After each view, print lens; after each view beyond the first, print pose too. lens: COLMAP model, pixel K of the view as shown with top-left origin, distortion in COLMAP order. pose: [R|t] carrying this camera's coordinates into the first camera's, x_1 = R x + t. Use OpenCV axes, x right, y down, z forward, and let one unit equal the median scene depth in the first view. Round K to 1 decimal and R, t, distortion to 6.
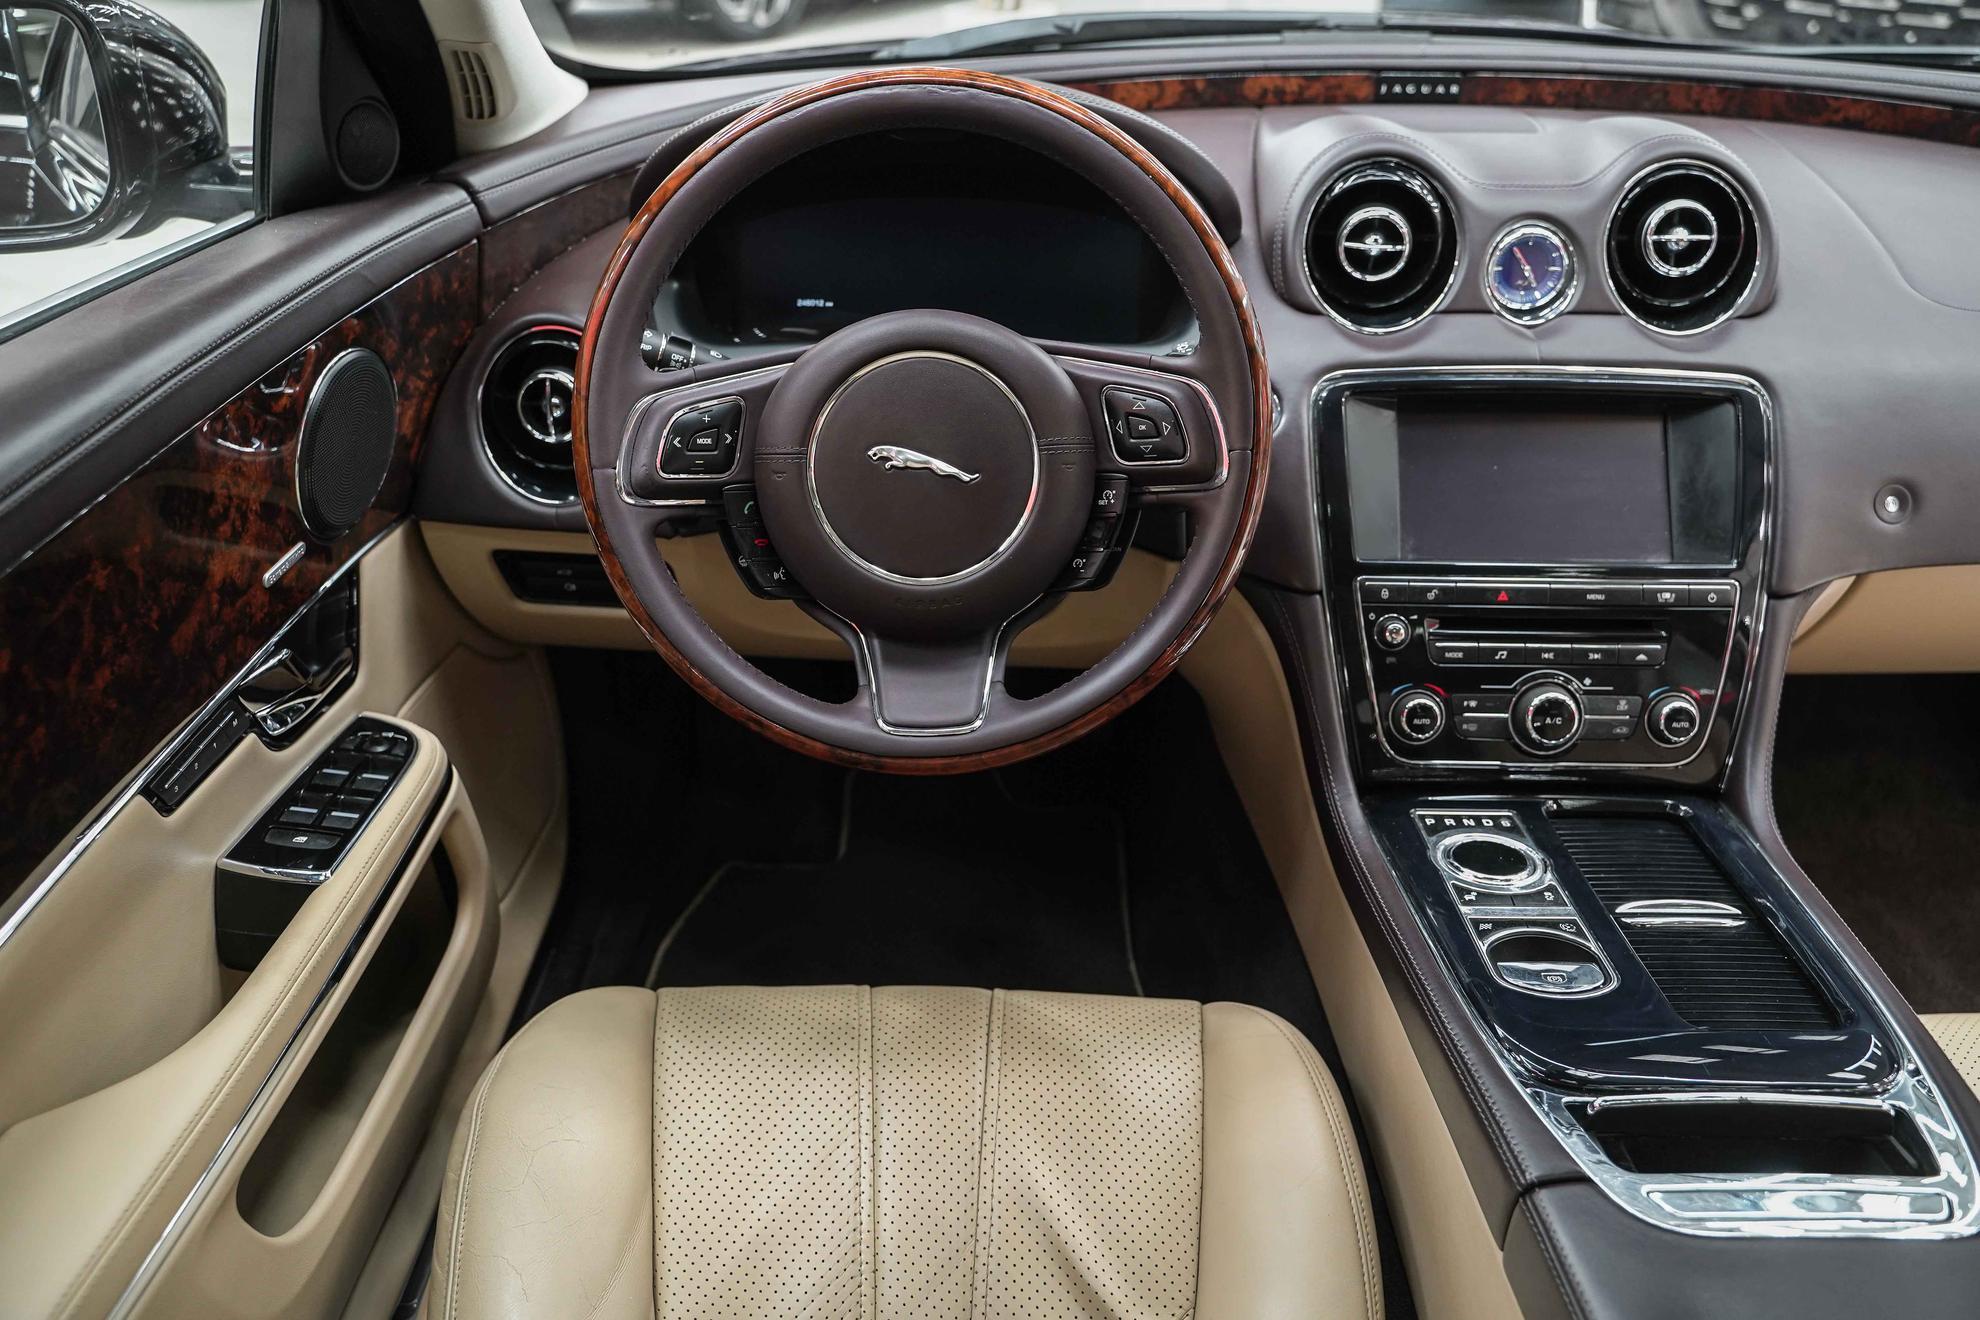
lens RADIAL K [[1558.5, 0, 990.0], [0, 1558.5, 660.0], [0, 0, 1]] dist [-0.013539, 0.012427]
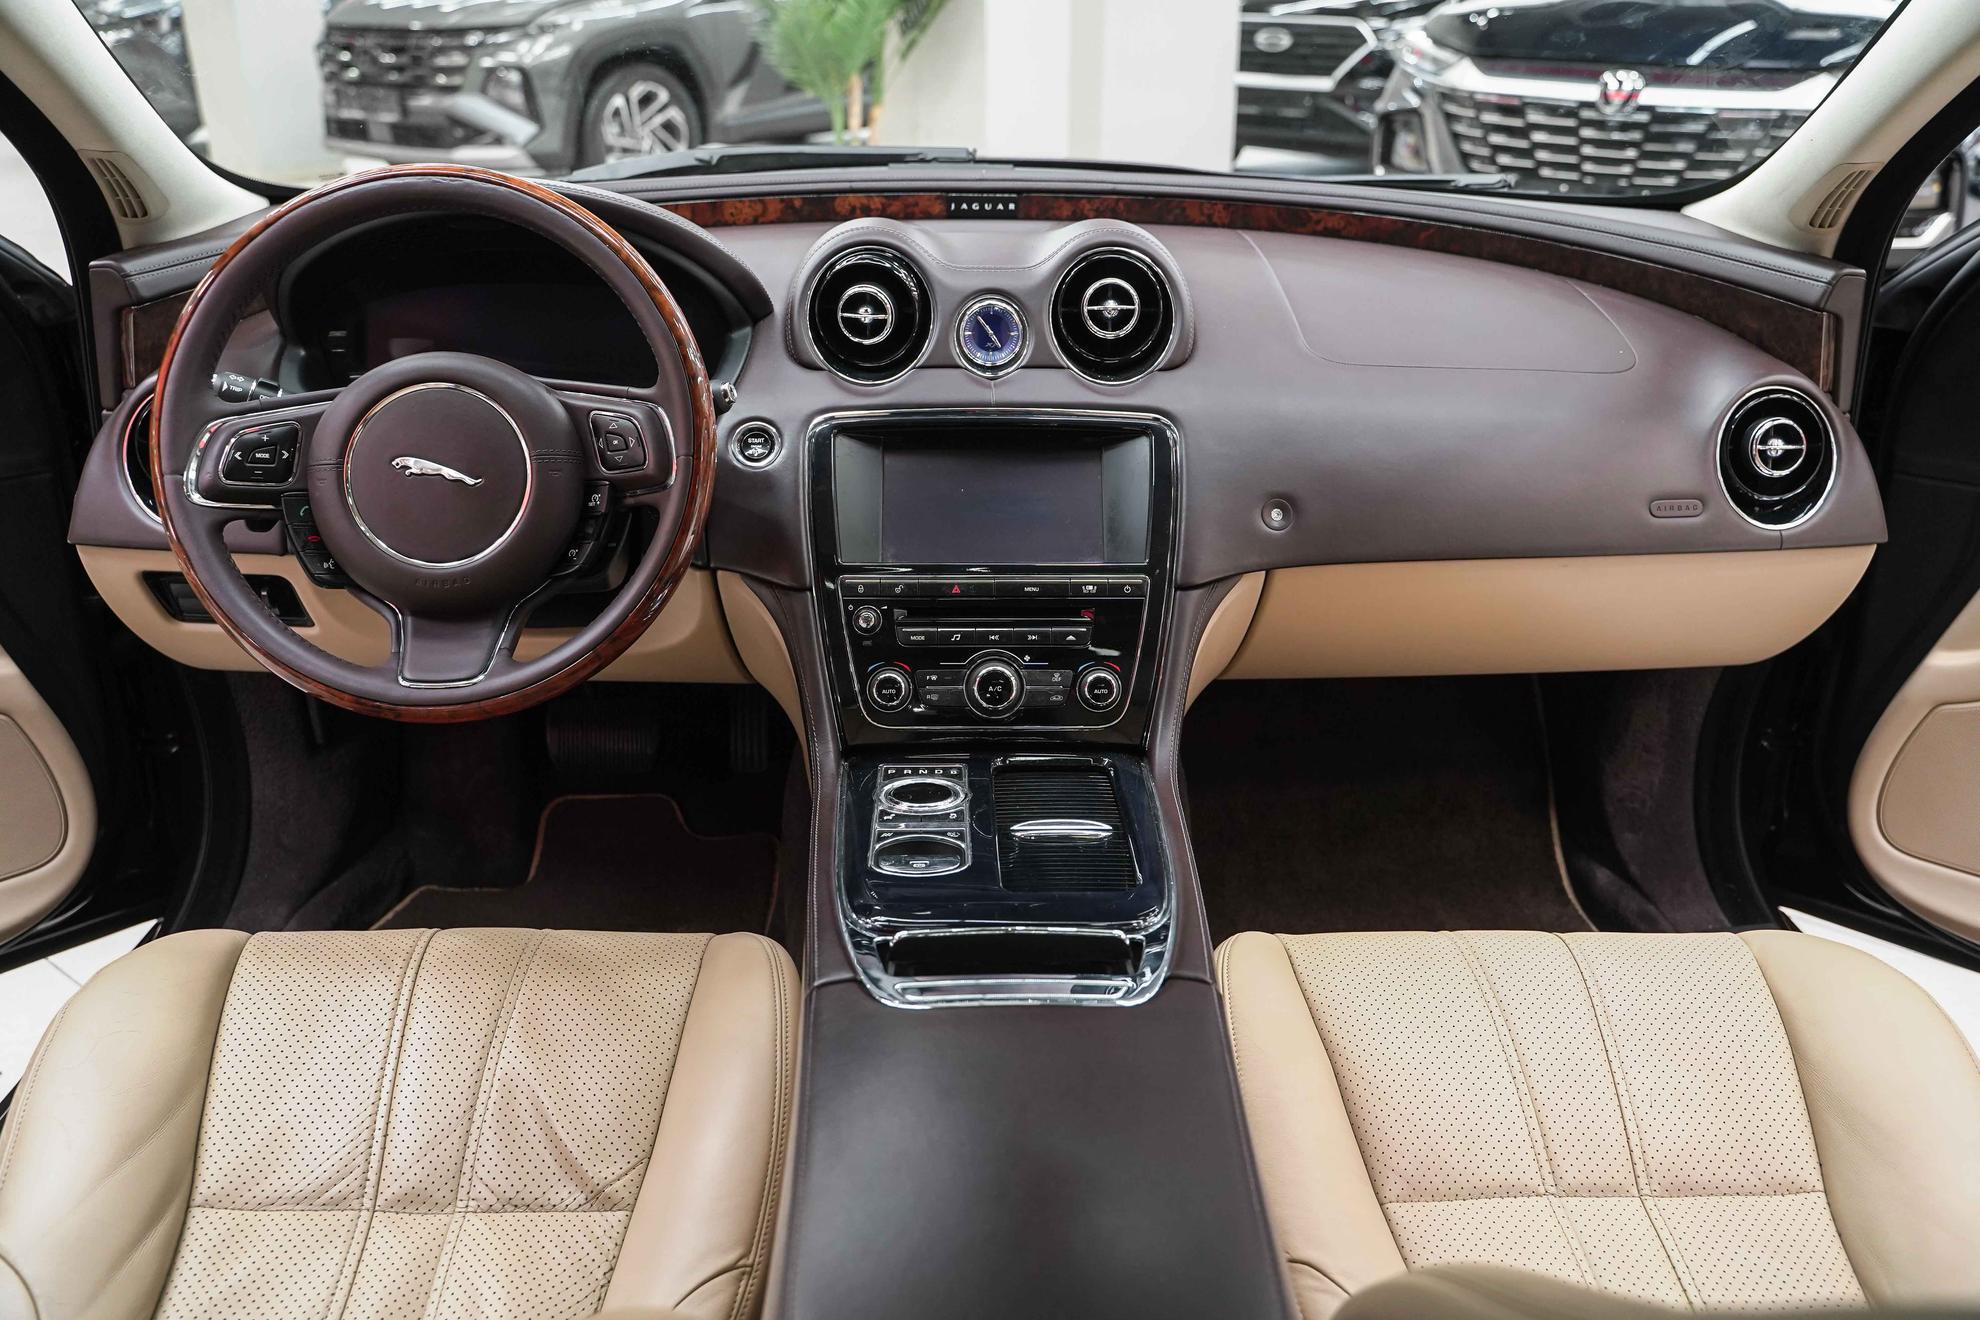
lens RADIAL K [[1558.5, 0, 990.0], [0, 1558.5, 660.0], [0, 0, 1]] dist [-0.013539, 0.012427]
pose [[0.999096, -0.011552, 0.040906, 0.300029], [0.015669, 0.994683, -0.101785, 0.137126], [-0.039513, 0.102334, 0.993965, -0.211700]]
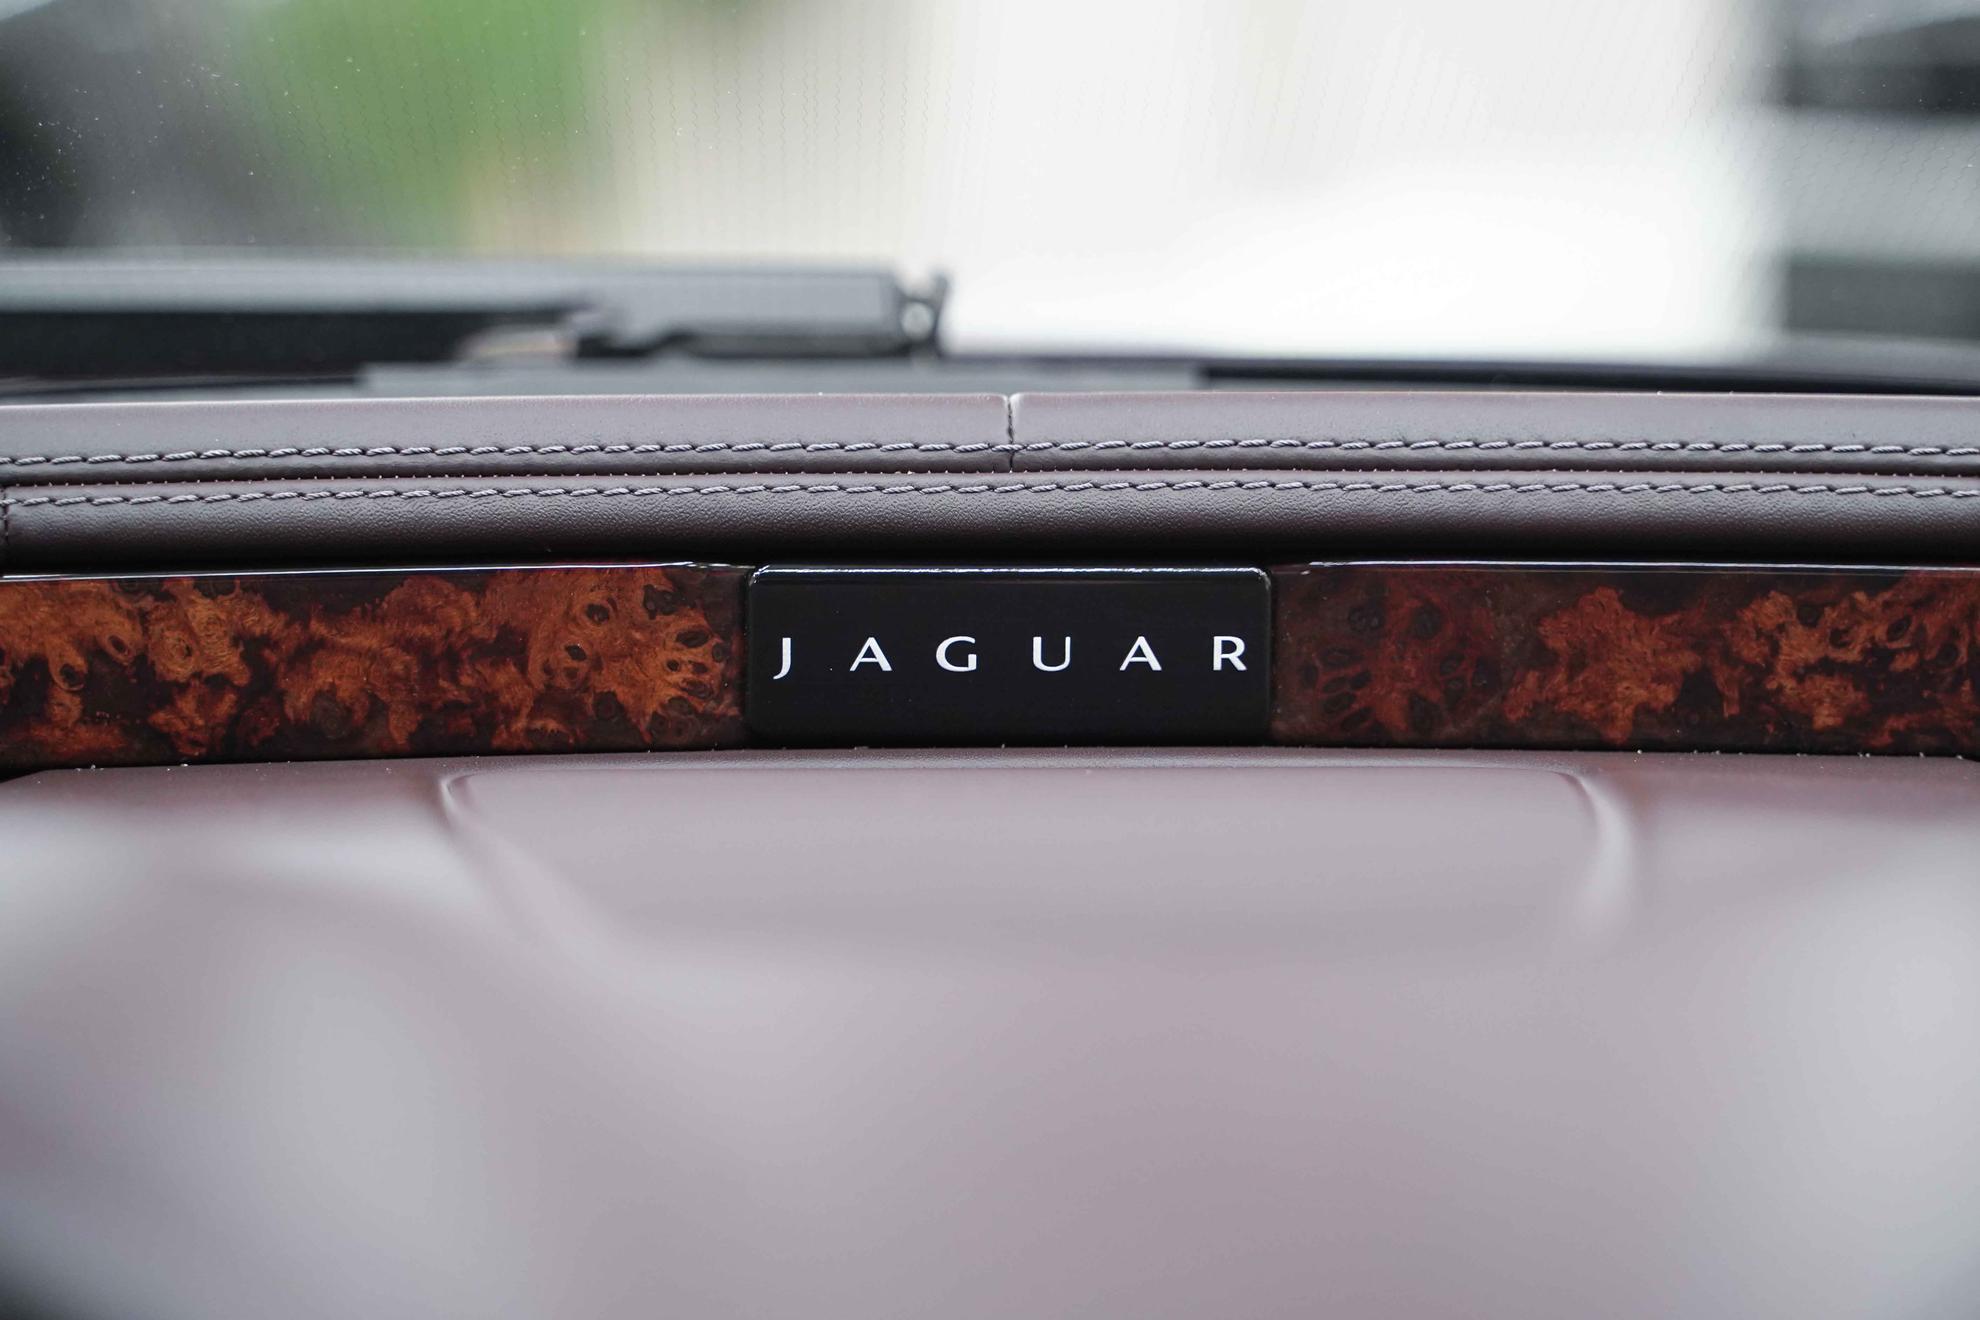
lens RADIAL K [[4226.8, 0, 990.0], [0, 4226.8, 660.0], [0, 0, 1]] dist [0.001873, 0.198996]
pose [[0.998692, -0.011347, 0.049864, 0.331533], [0.028229, 0.935369, -0.352544, -0.280458], [-0.042641, 0.353491, 0.934466, 0.780576]]
